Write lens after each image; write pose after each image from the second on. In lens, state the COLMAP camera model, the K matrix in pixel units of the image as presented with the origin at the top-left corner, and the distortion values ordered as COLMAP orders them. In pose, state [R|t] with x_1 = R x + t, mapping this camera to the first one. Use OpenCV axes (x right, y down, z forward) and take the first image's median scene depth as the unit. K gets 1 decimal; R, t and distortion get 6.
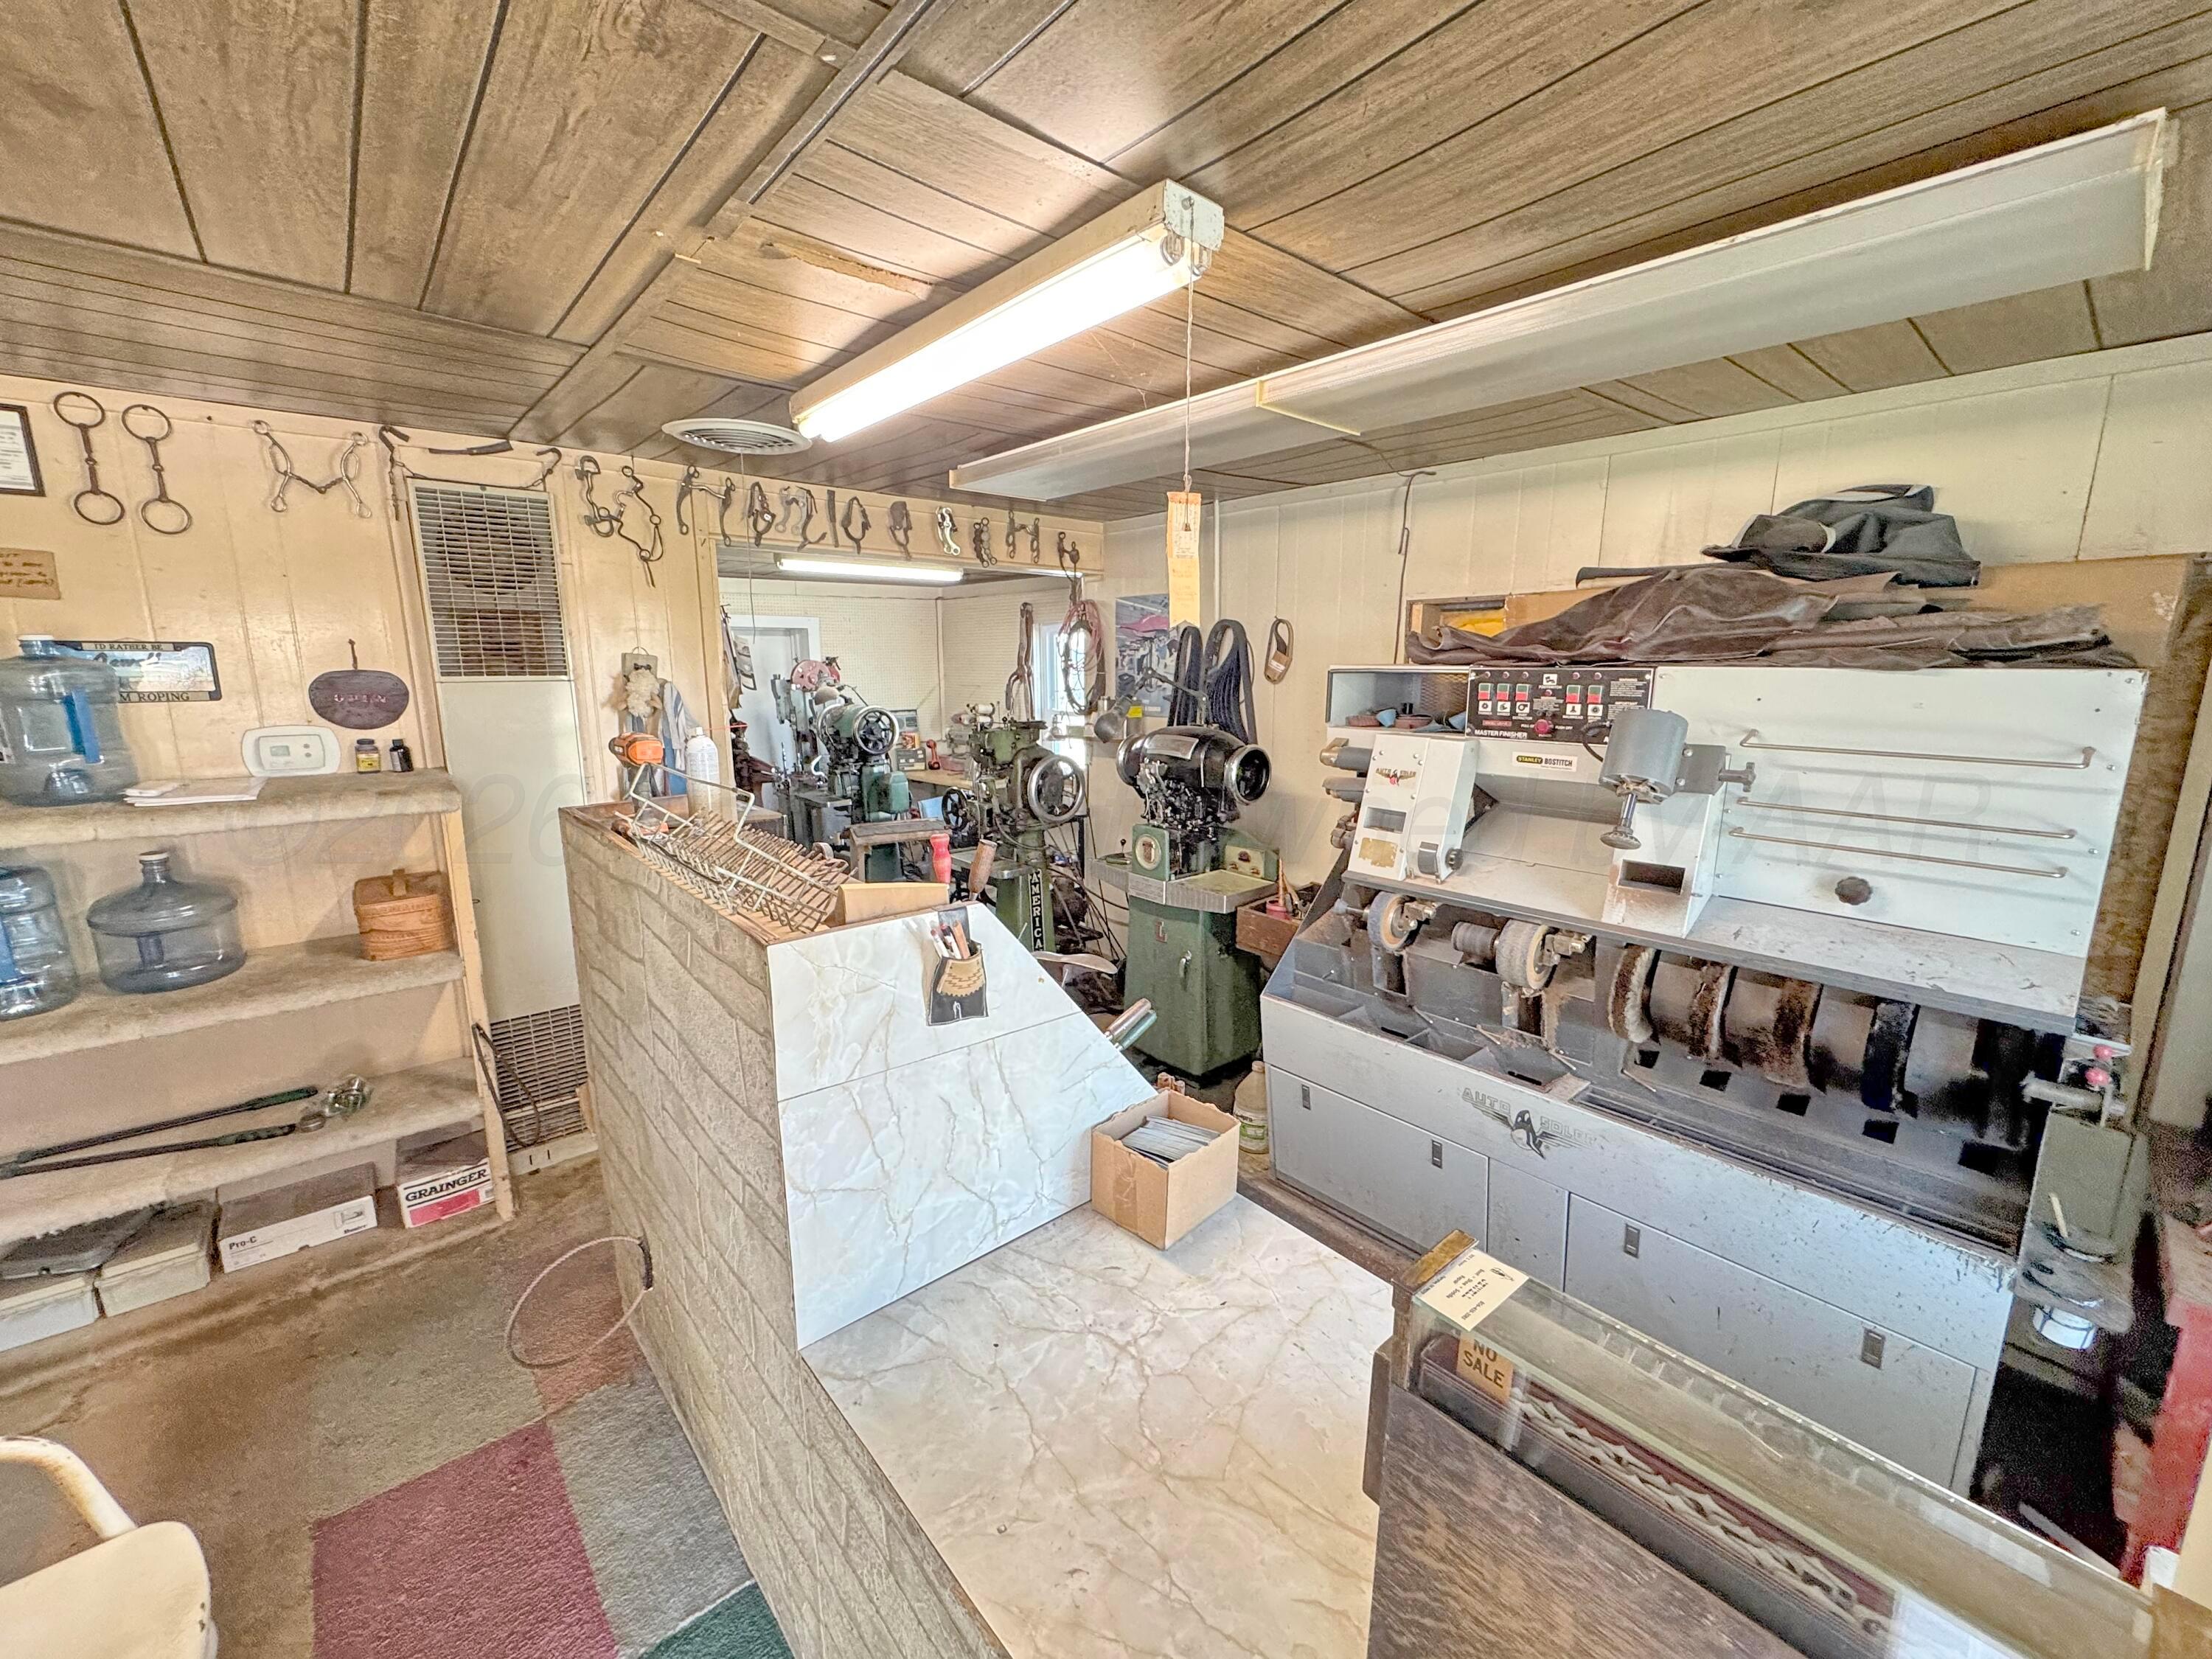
lens RADIAL K [[886.8, 0, 1109.7], [0, 886.8, 832.0], [0, 0, 1]] dist [-0.003044, -0.000290]
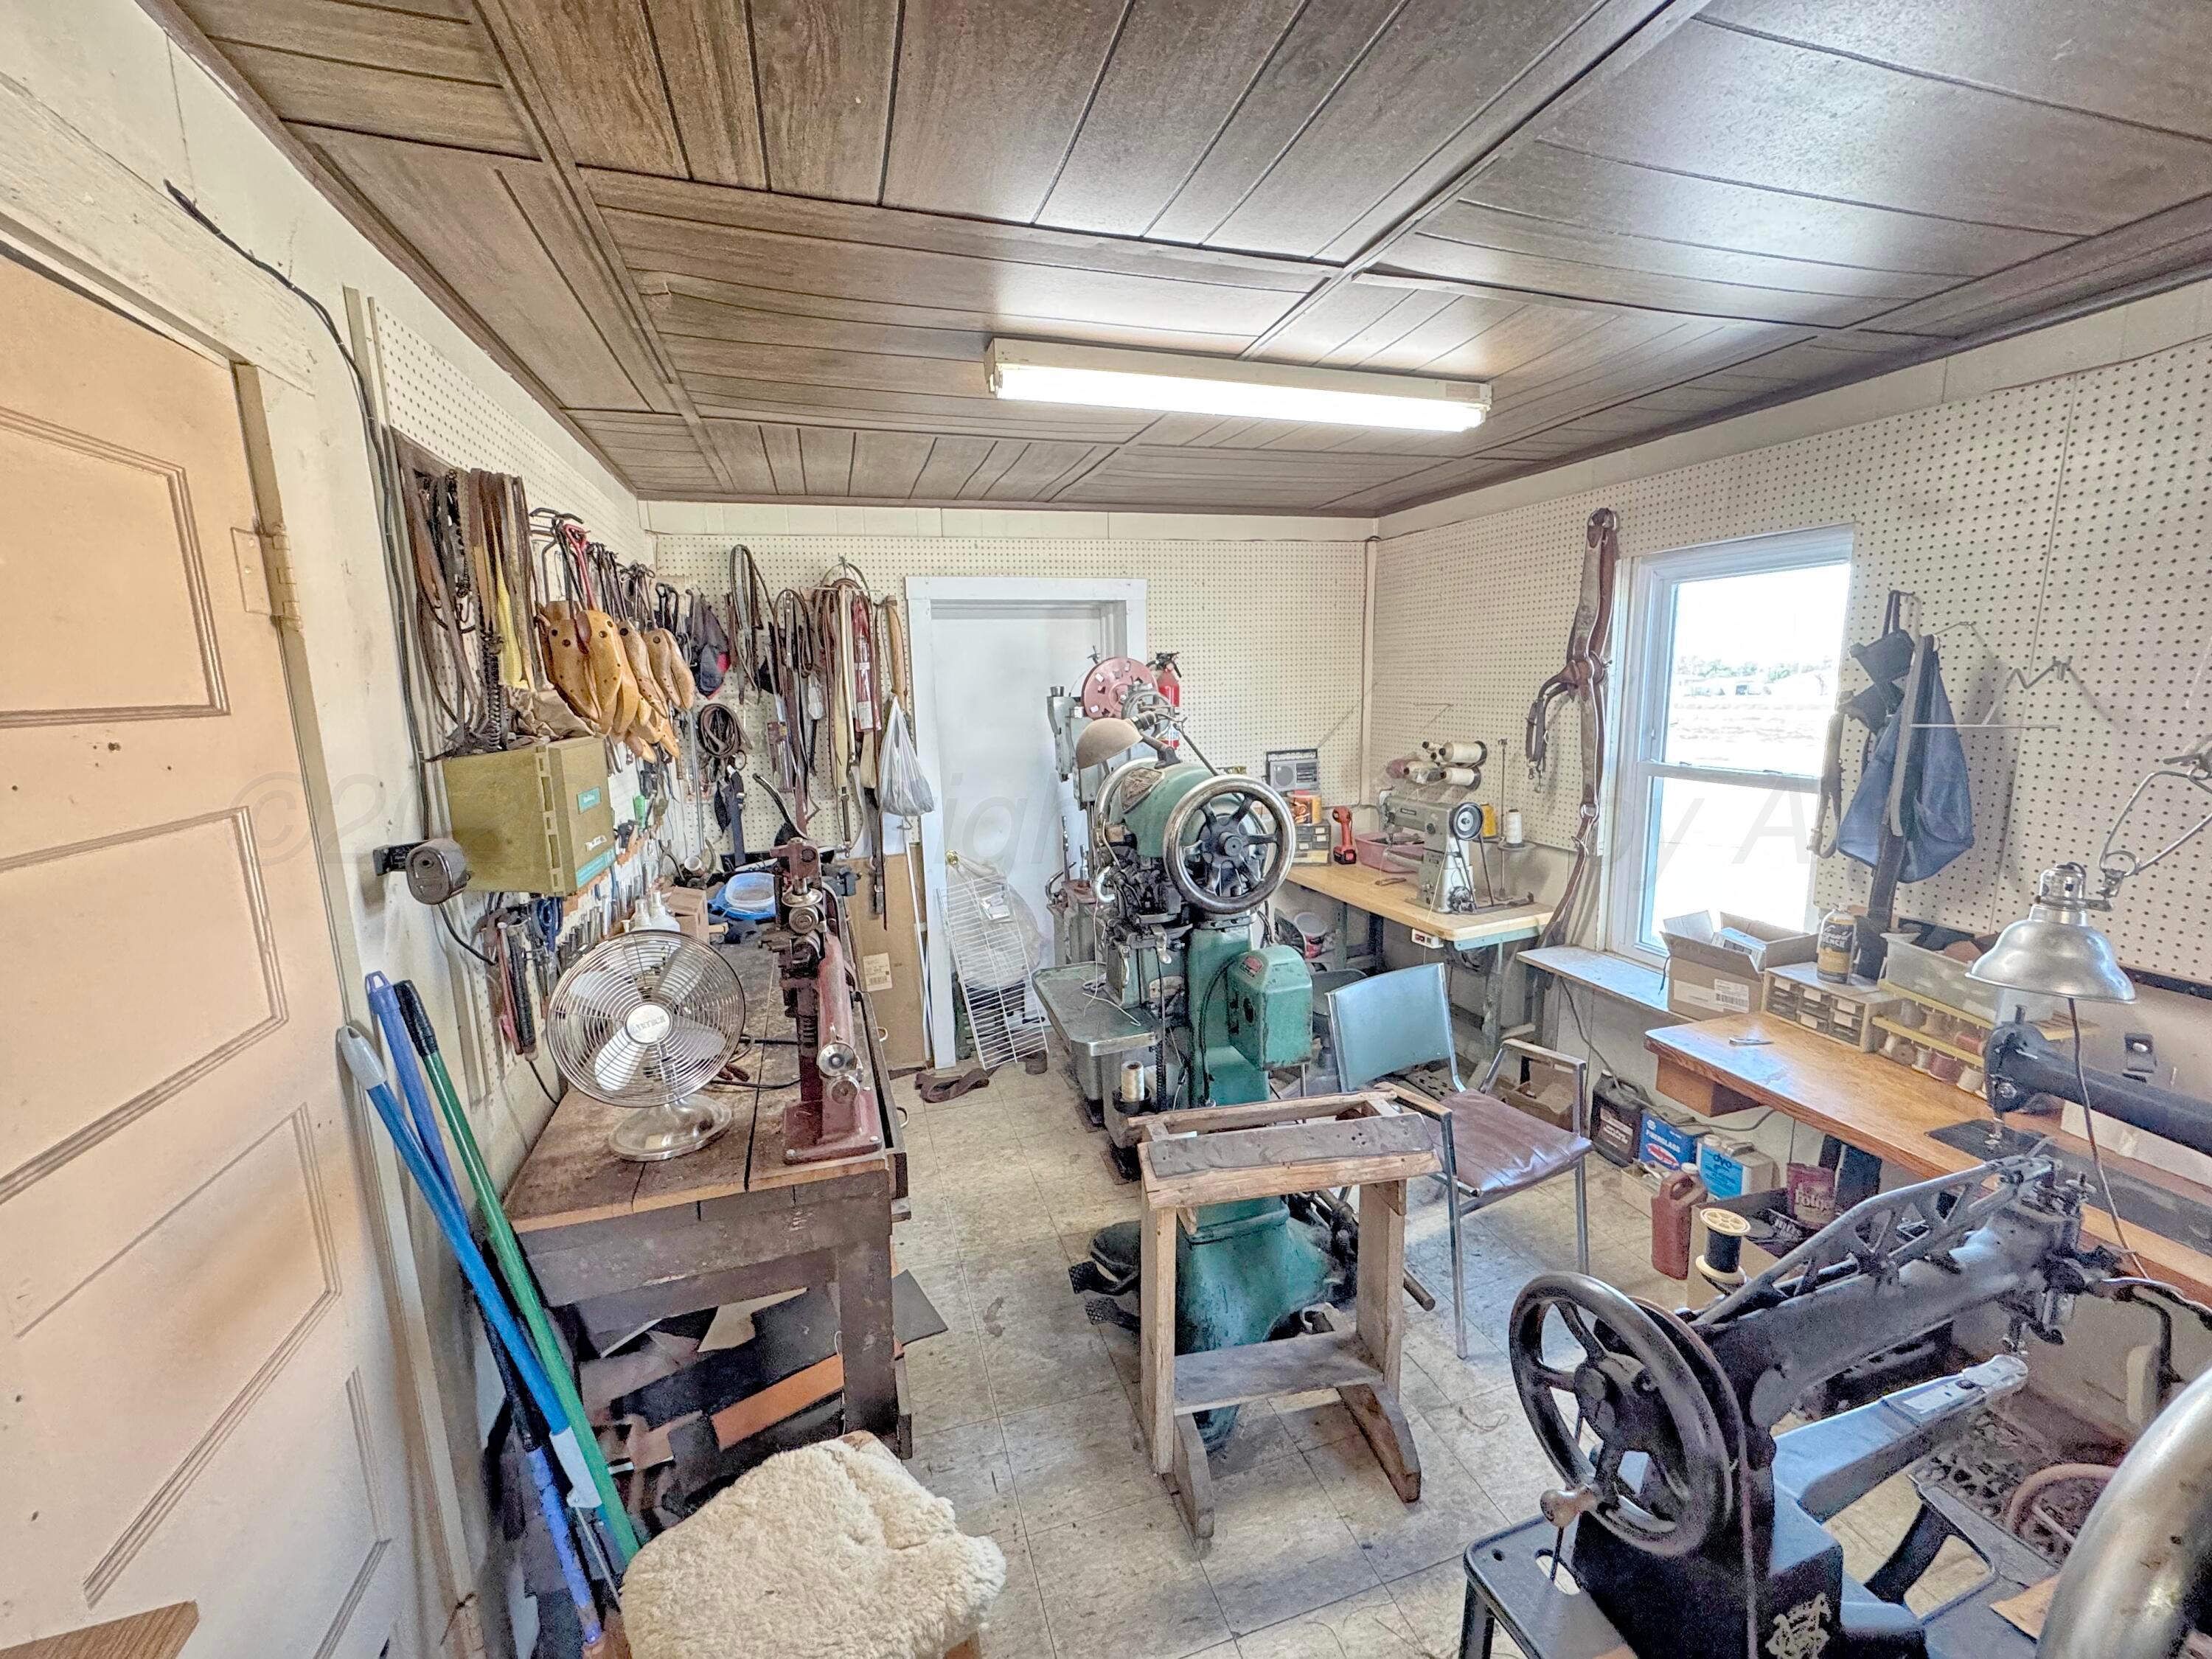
lens RADIAL K [[886.8, 0, 1107.8], [0, 886.8, 829.3], [0, 0, 1]] dist [-0.003044, -0.000290]
pose [[0.915774, 0.052525, -0.398245, -0.130916], [-0.057629, 0.998338, -0.000846, -0.090594], [0.397538, 0.023725, 0.917279, 0.509715]]
